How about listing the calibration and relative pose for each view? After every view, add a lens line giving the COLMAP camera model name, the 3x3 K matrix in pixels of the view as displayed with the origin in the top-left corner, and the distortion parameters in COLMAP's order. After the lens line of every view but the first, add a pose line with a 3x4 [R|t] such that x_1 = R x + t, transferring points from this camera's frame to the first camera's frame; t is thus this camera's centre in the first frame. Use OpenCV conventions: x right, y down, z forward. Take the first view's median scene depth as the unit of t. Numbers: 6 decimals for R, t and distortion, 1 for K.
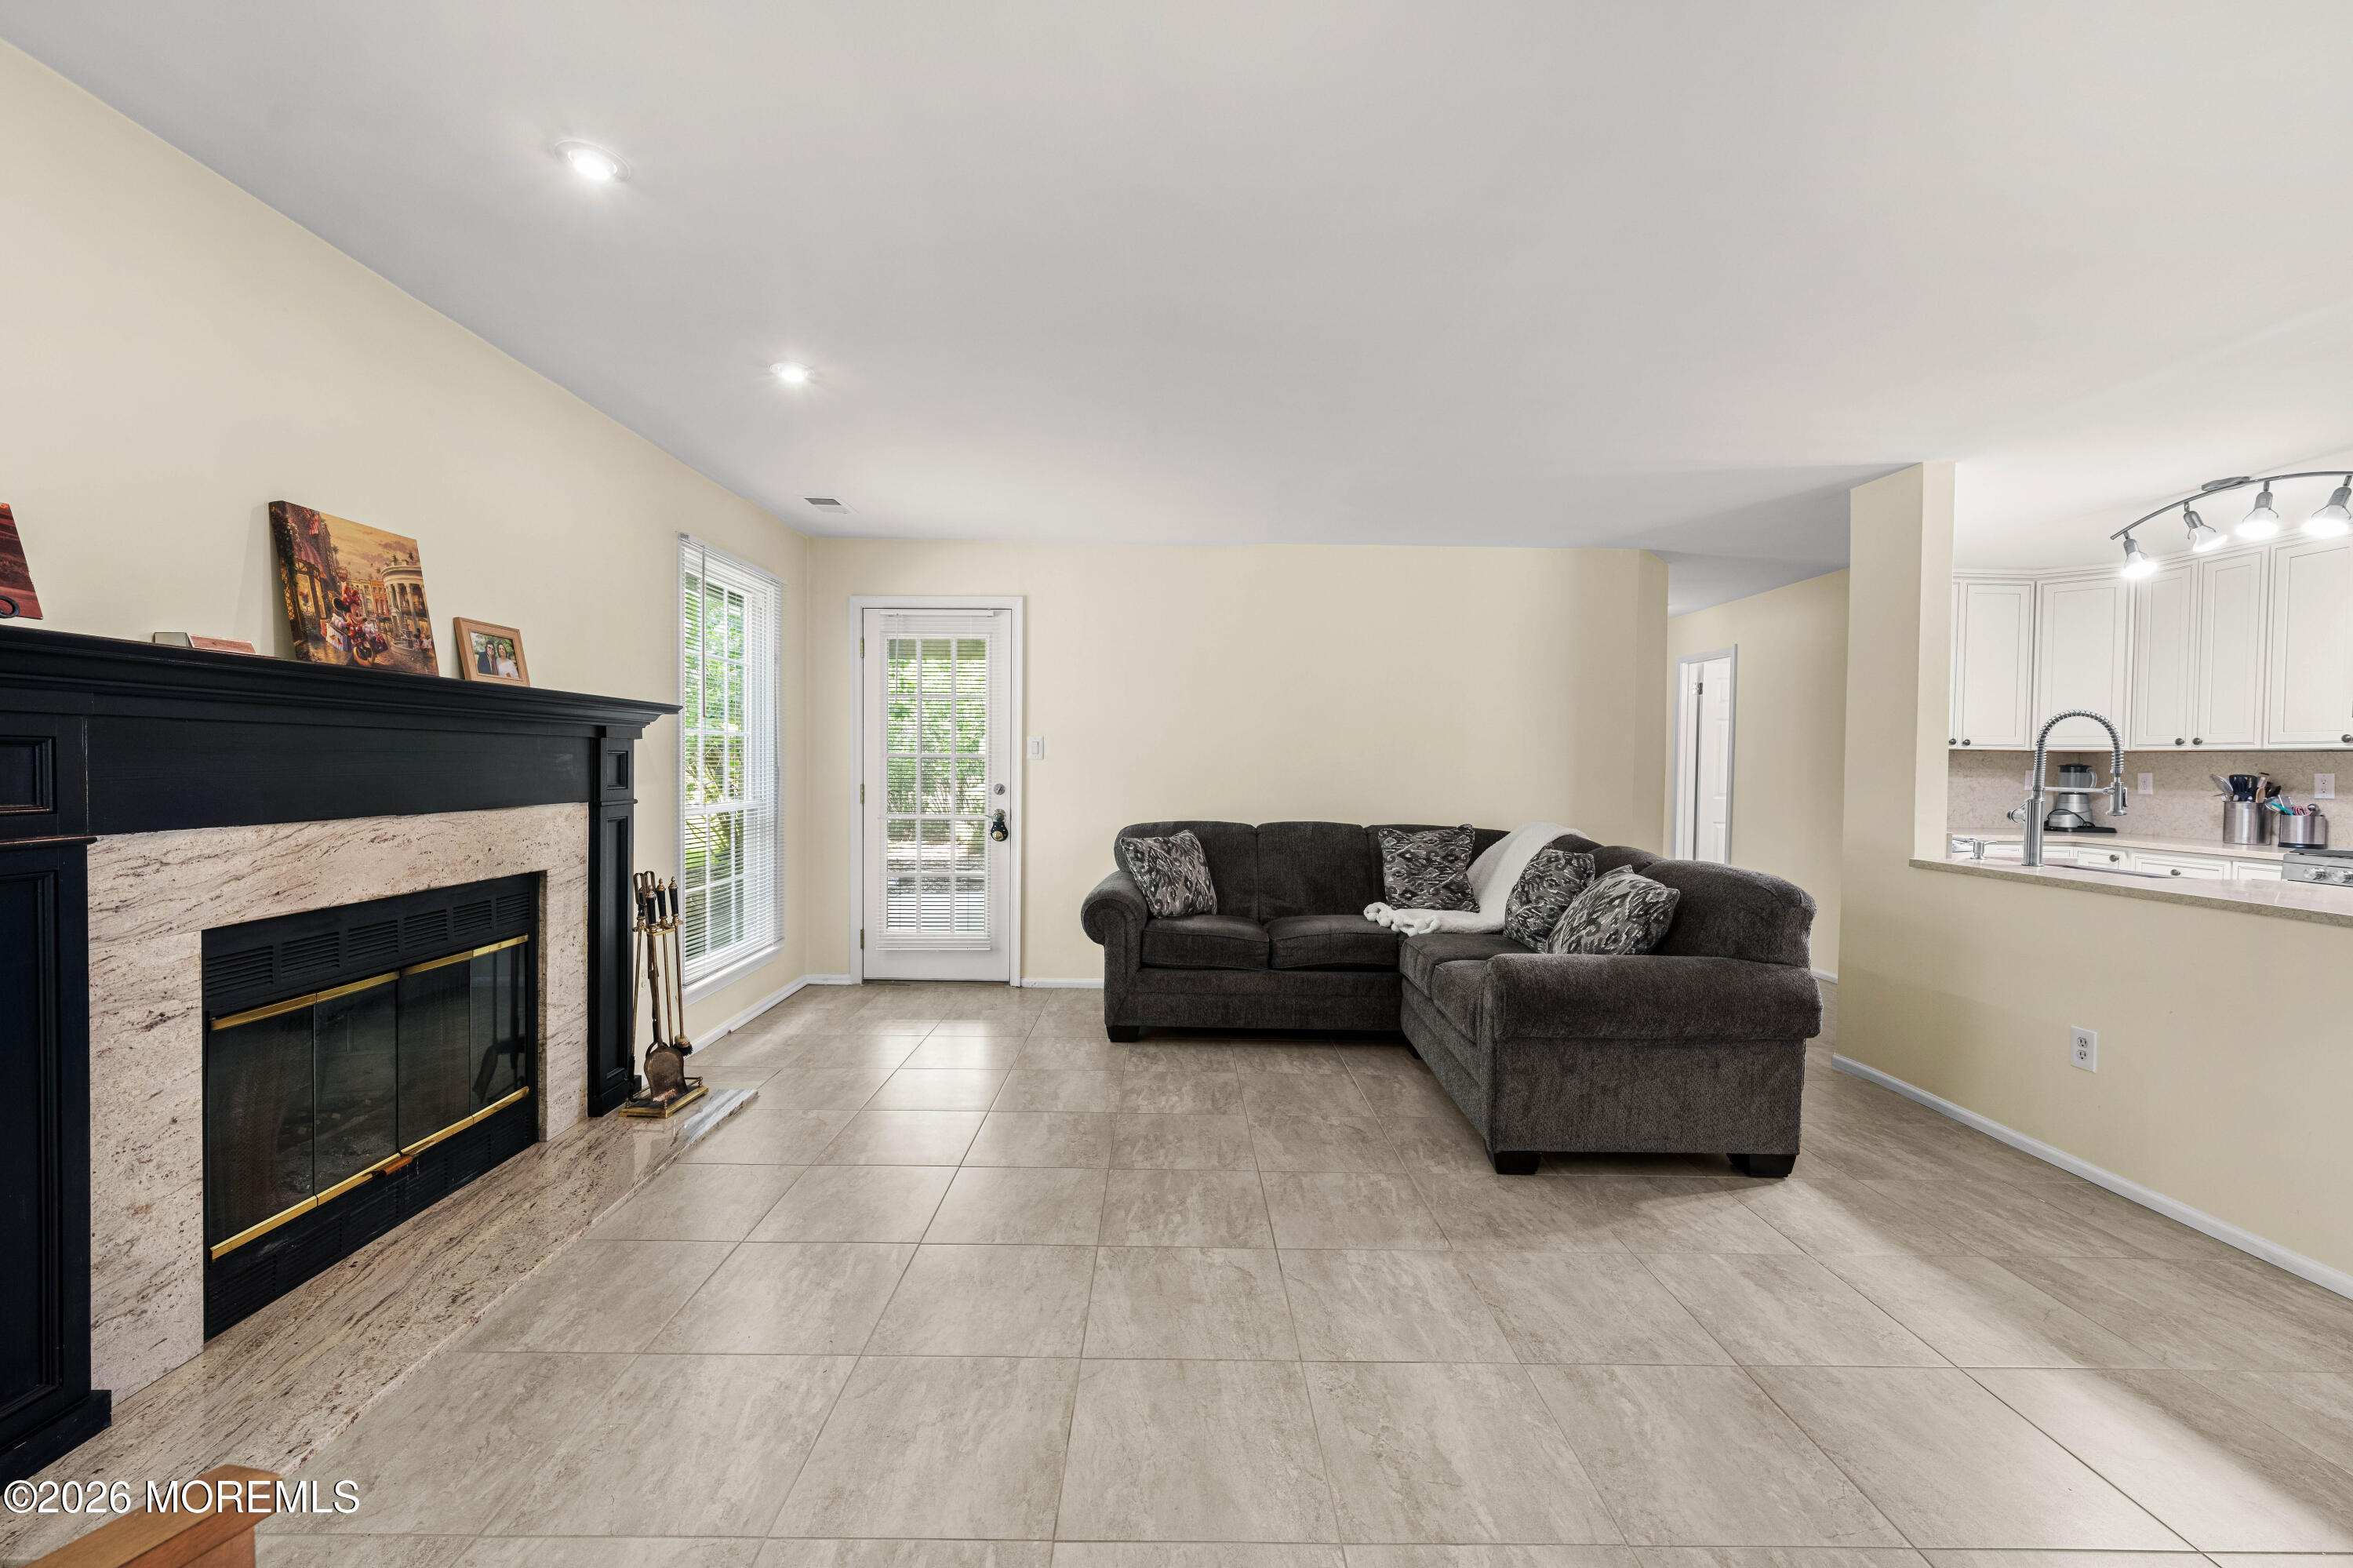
lens RADIAL K [[935.4, 0, 1173.2], [0, 935.4, 777.6], [0, 0, 1]] dist [-0.001883, 0.000818]
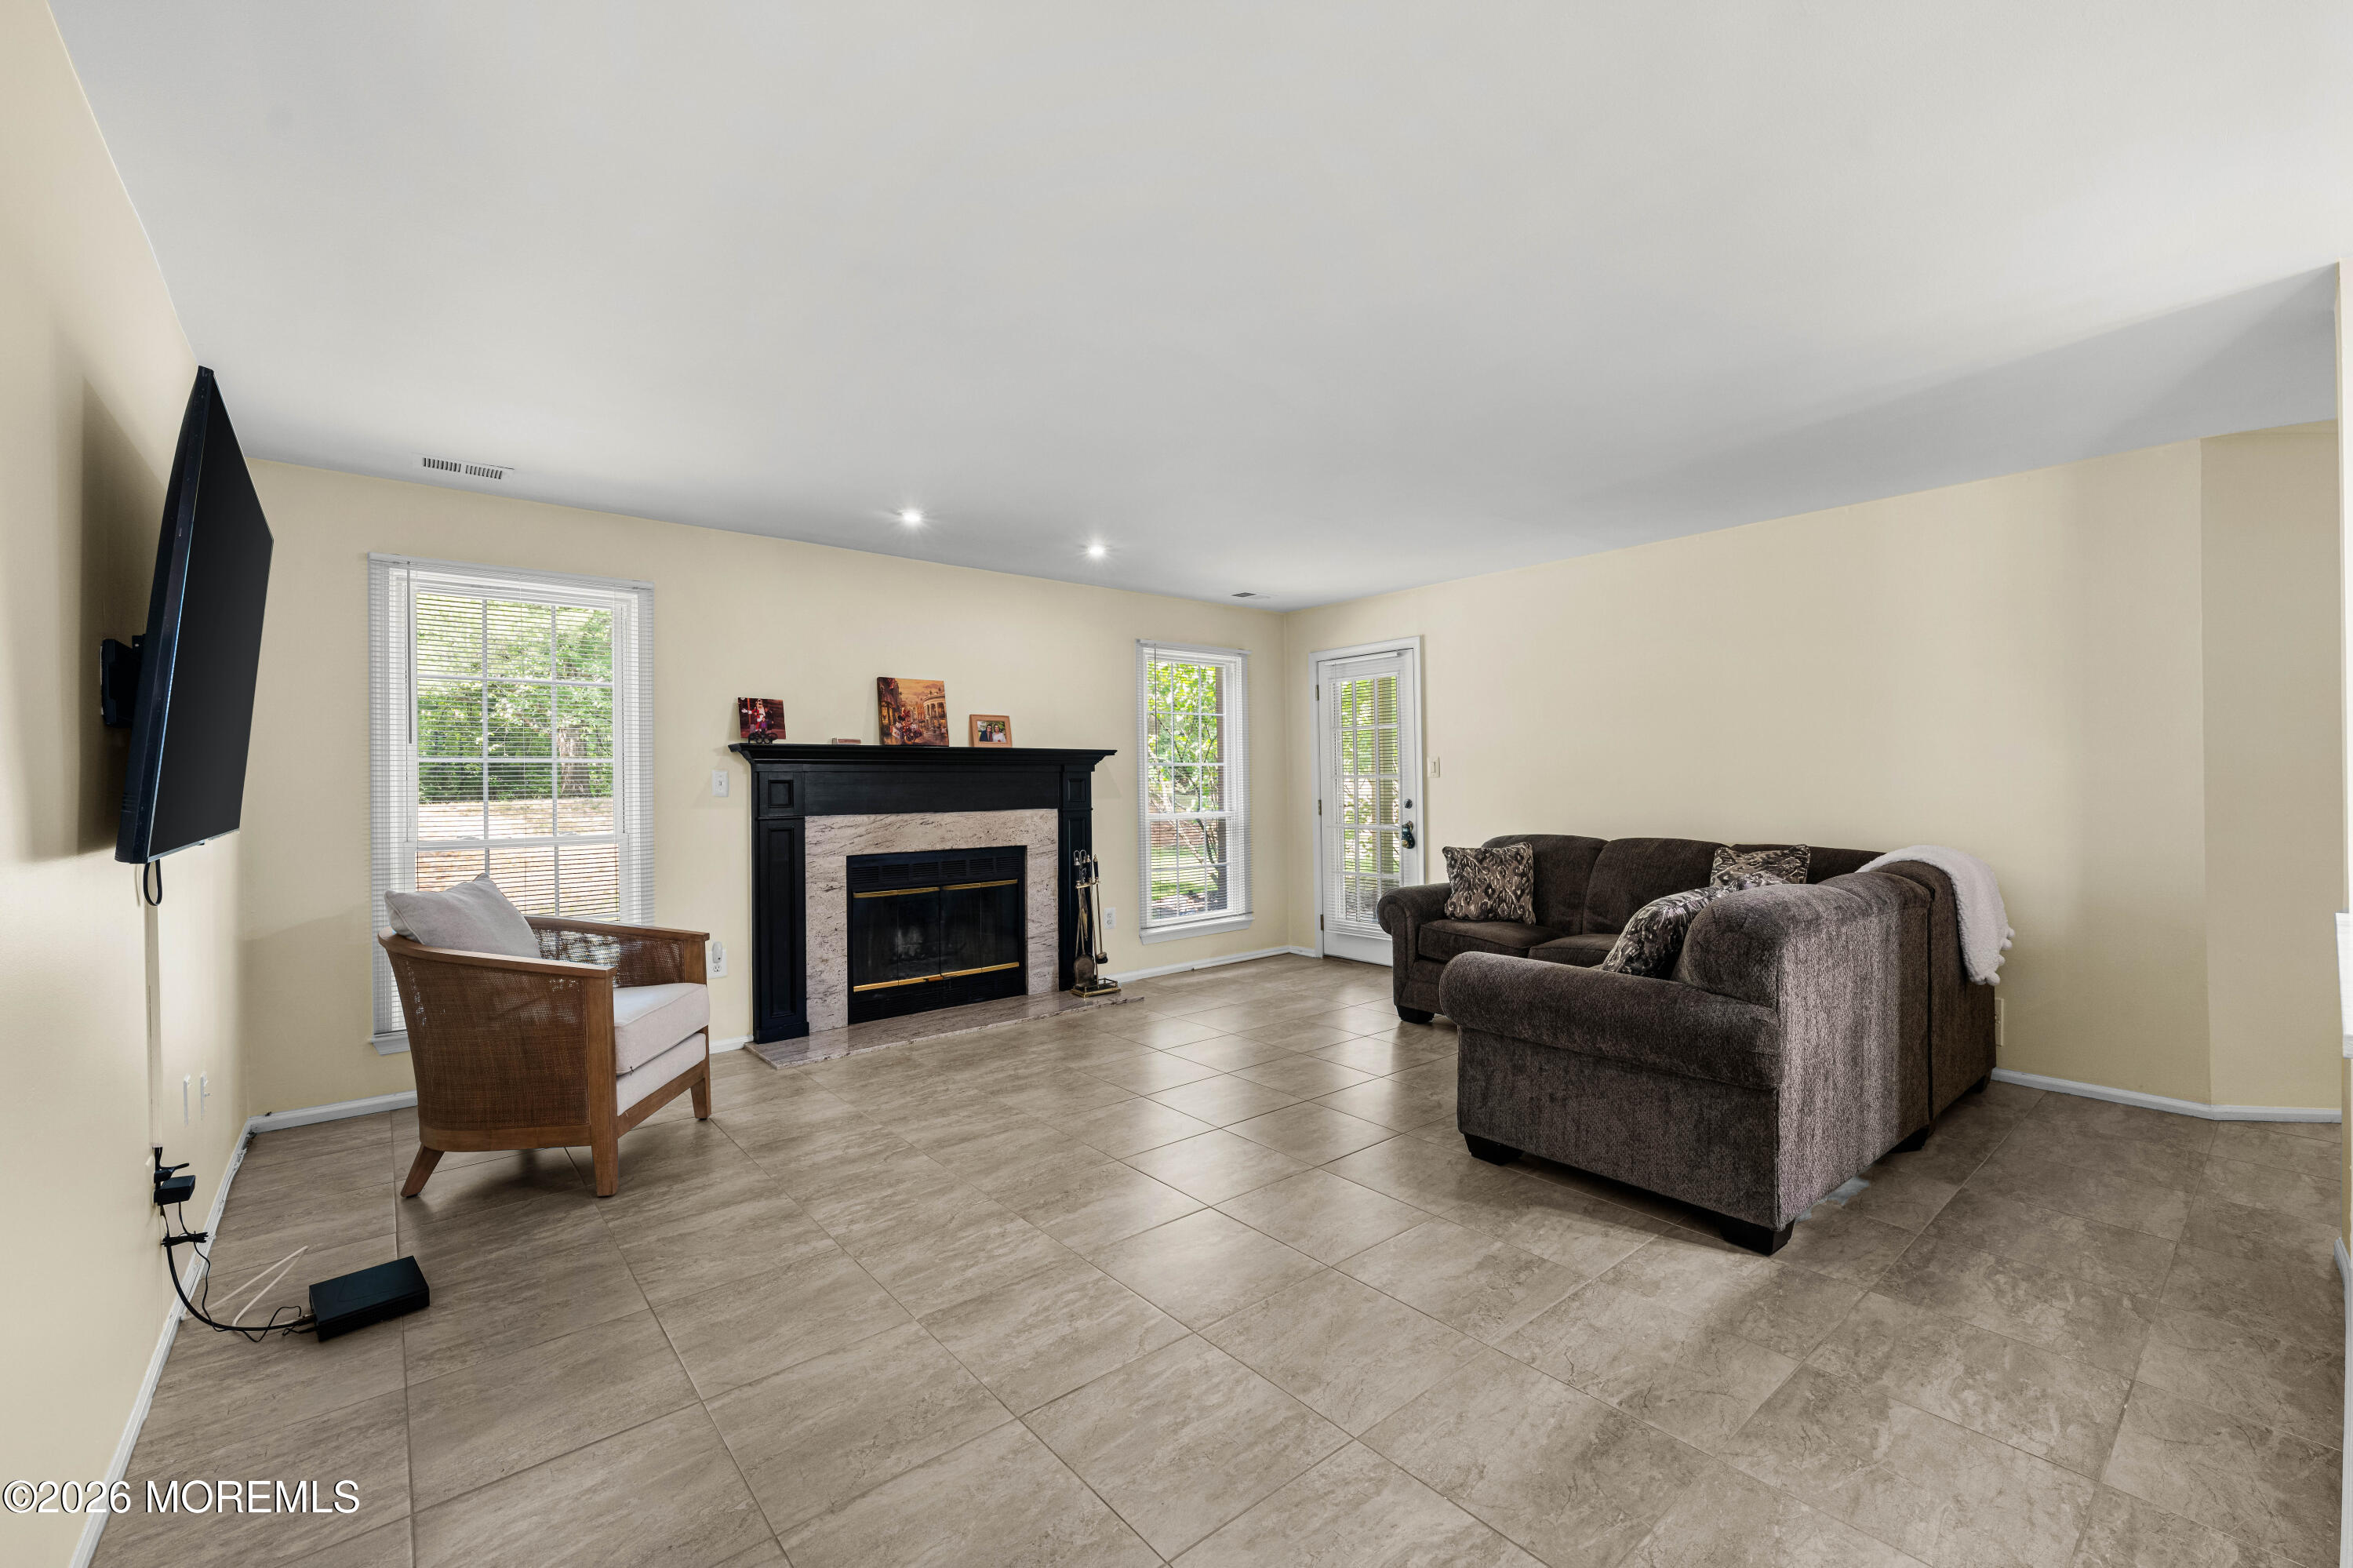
lens RADIAL K [[968.1, 0, 1172.6], [0, 968.1, 774.4], [0, 0, 1]] dist [-0.001764, 0.000253]
pose [[0.635080, -0.023534, -0.772088, 0.900579], [0.004121, 0.999625, -0.027080, 0.011689], [0.772435, 0.014016, 0.634939, 0.017133]]
